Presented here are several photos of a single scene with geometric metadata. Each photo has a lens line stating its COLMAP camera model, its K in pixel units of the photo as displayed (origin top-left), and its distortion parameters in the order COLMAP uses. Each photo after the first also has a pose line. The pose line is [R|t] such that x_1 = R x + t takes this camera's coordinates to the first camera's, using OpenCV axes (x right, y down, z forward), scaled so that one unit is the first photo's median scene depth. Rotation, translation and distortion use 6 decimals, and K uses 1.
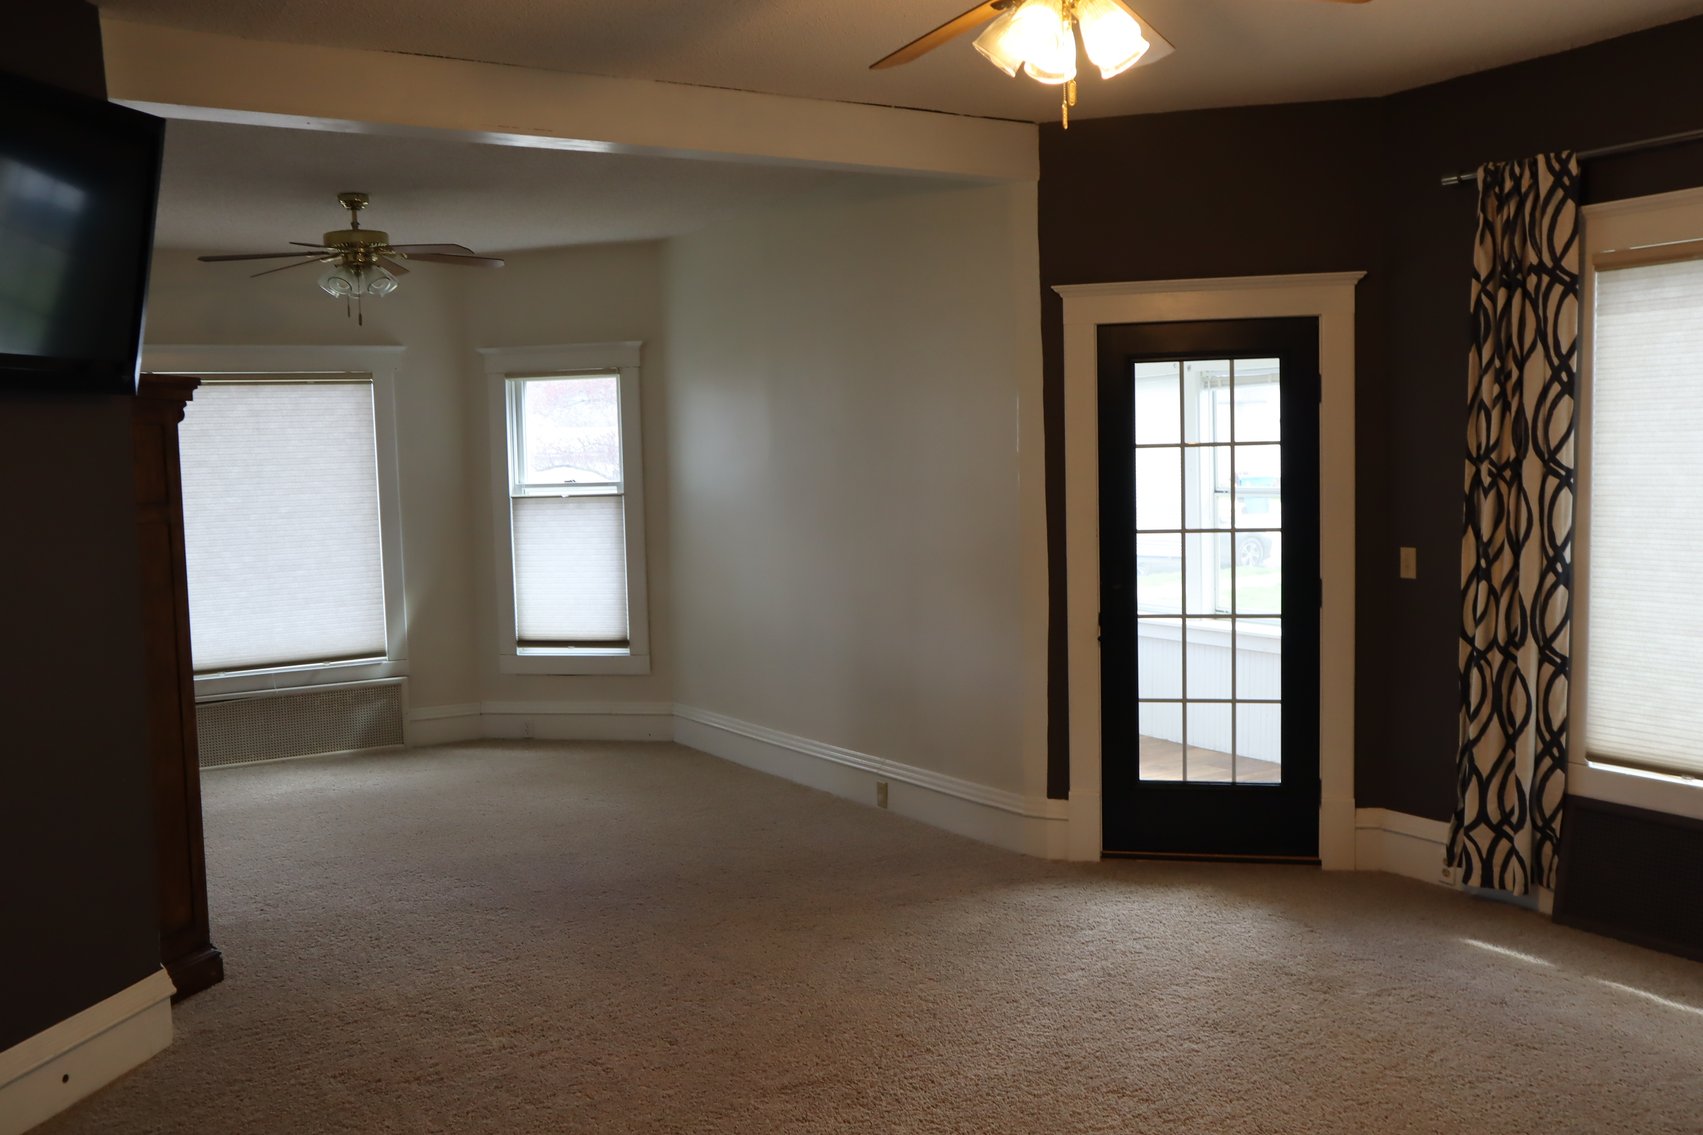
lens RADIAL K [[1568.8, 0, 850.0], [0, 1568.8, 561.2], [0, 0, 1]] dist [0.011012, 0.000000]
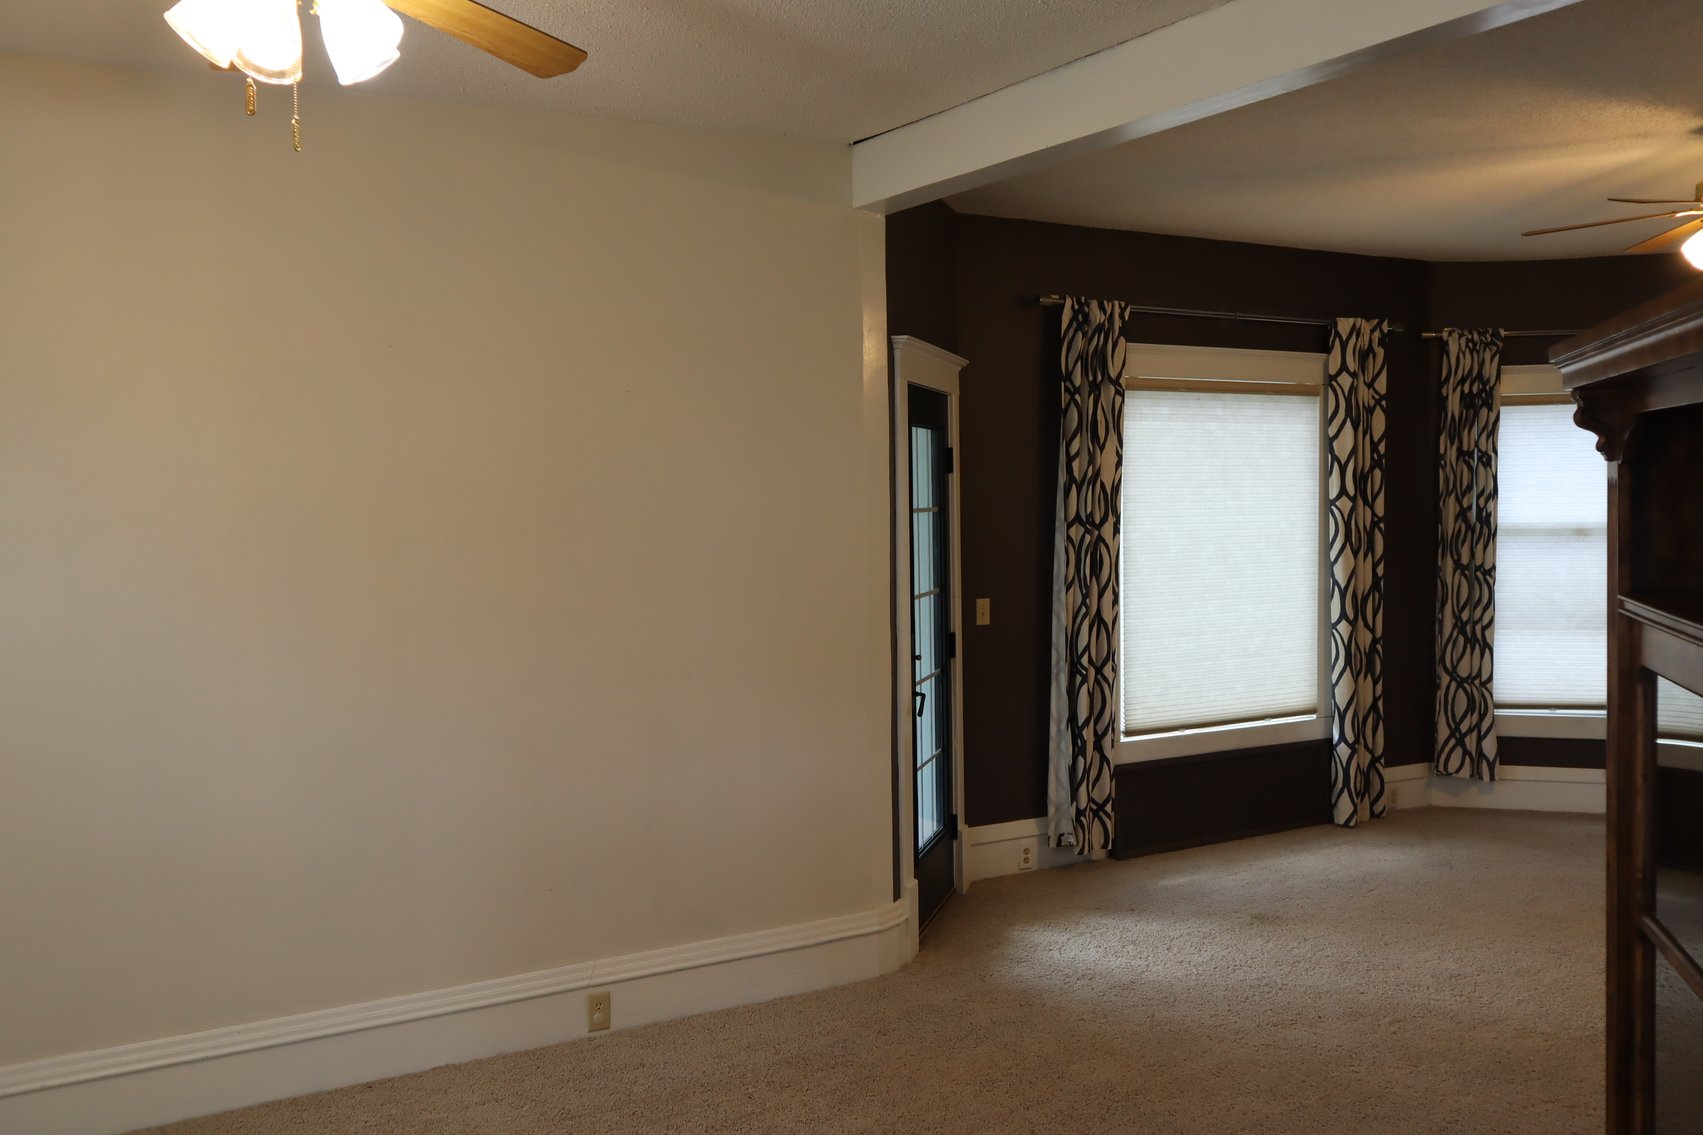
lens RADIAL K [[1568.8, 0, 851.1], [0, 1568.8, 580.1], [0, 0, 1]] dist [0.011012, 0.000000]
pose [[0.003574, -0.009625, 0.999947, -0.928229], [0.092871, 0.995635, 0.009252, -0.047712], [-0.995672, 0.092834, 0.004452, 1.229801]]
